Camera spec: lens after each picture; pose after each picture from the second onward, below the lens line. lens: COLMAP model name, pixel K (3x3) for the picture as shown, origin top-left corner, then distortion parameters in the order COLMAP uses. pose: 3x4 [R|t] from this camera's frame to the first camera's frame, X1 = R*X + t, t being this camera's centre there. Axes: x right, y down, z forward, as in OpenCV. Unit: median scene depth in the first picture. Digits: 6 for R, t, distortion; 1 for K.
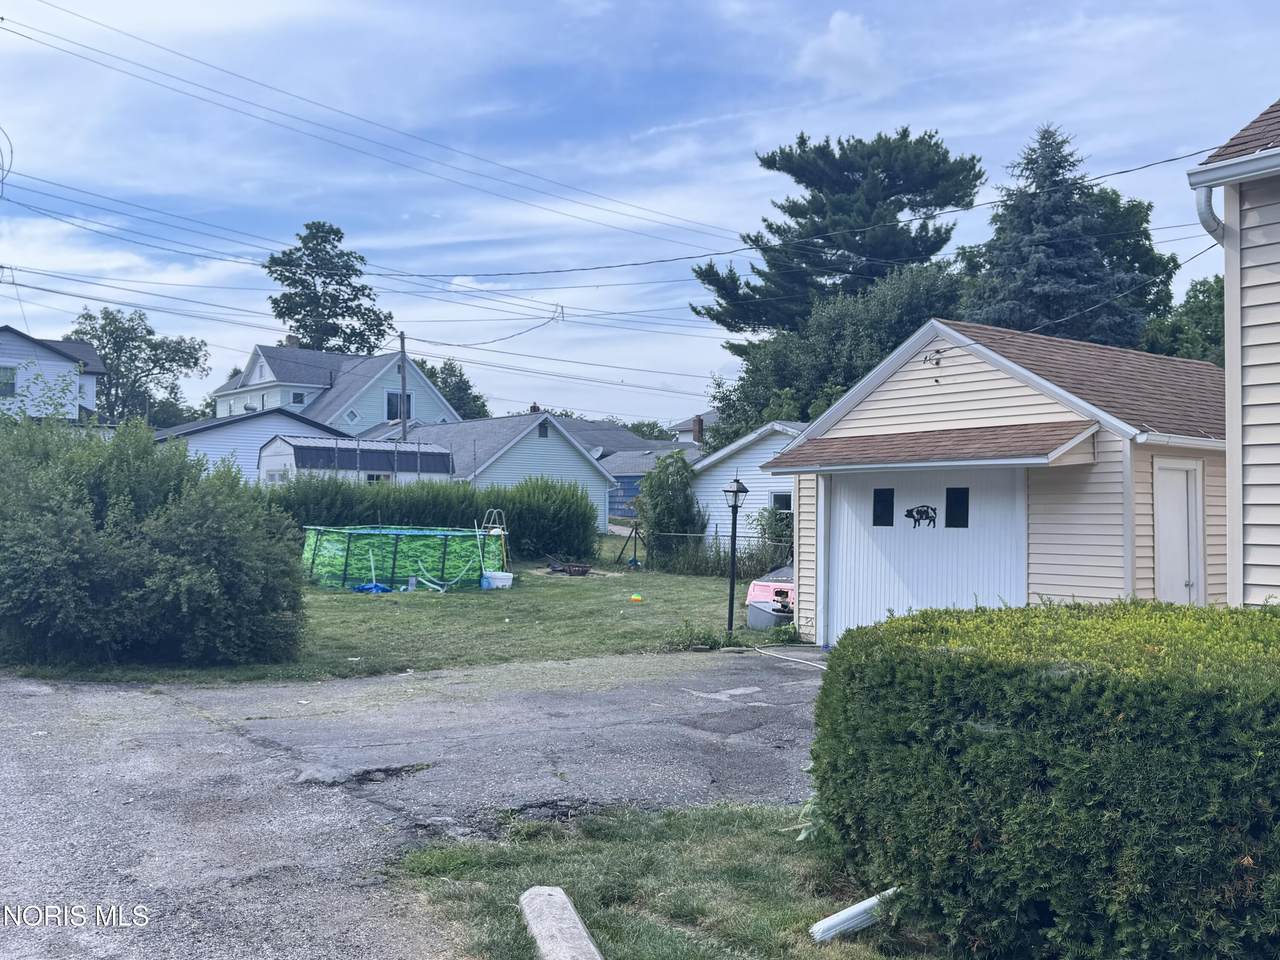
lens RADIAL K [[1123.4, 0, 640.0], [0, 1123.4, 480.0], [0, 0, 1]] dist [0.136832, -0.301412]
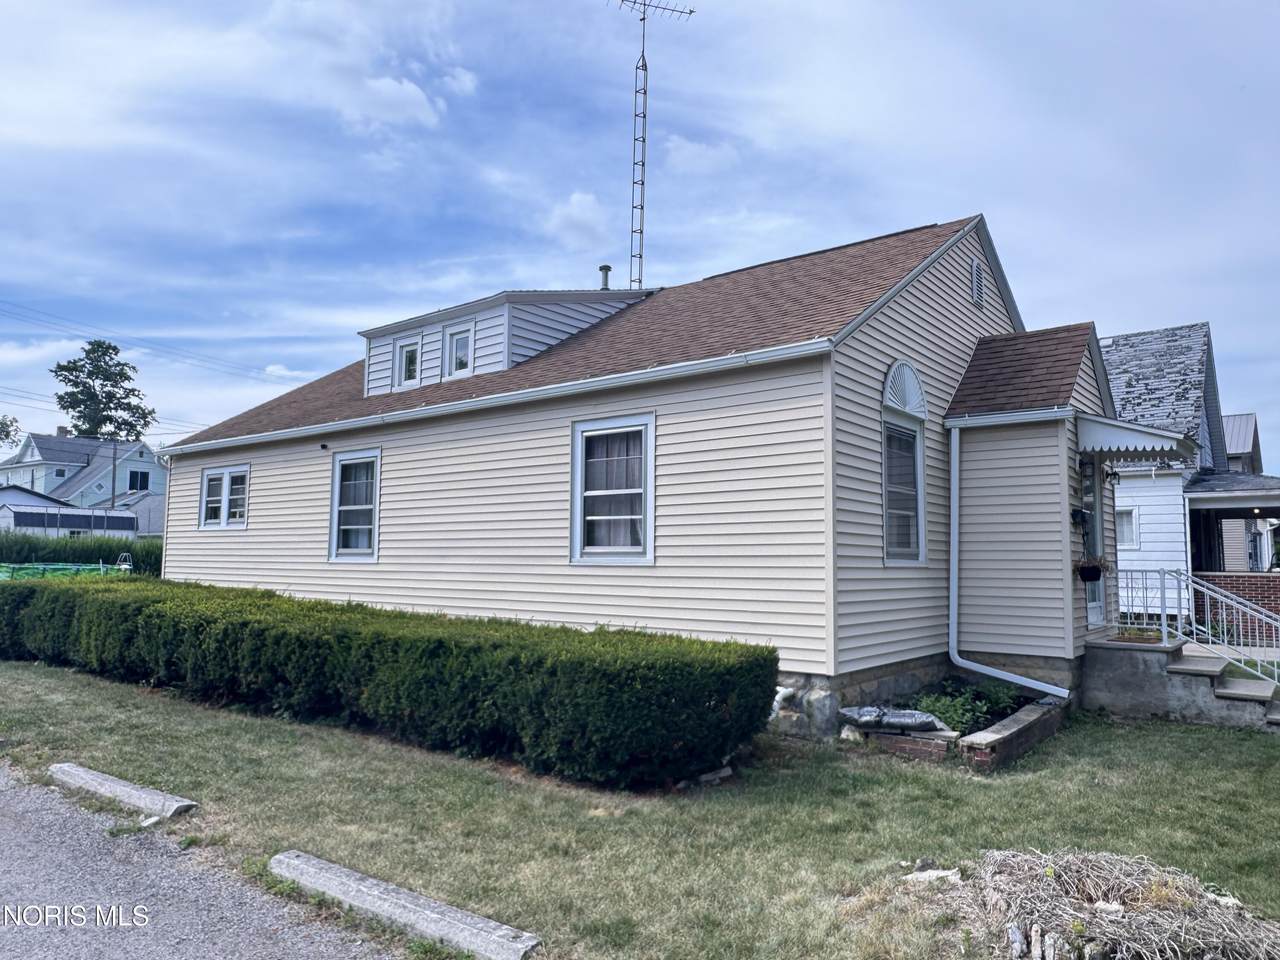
lens RADIAL K [[859.8, 0, 644.8], [0, 859.8, 491.1], [0, 0, 1]] dist [0.001859, -0.000418]
pose [[0.967979, 0.020910, 0.250160, 0.094158], [-0.009213, 0.998813, -0.047839, -0.004220], [-0.250863, 0.044003, 0.967022, -0.147034]]
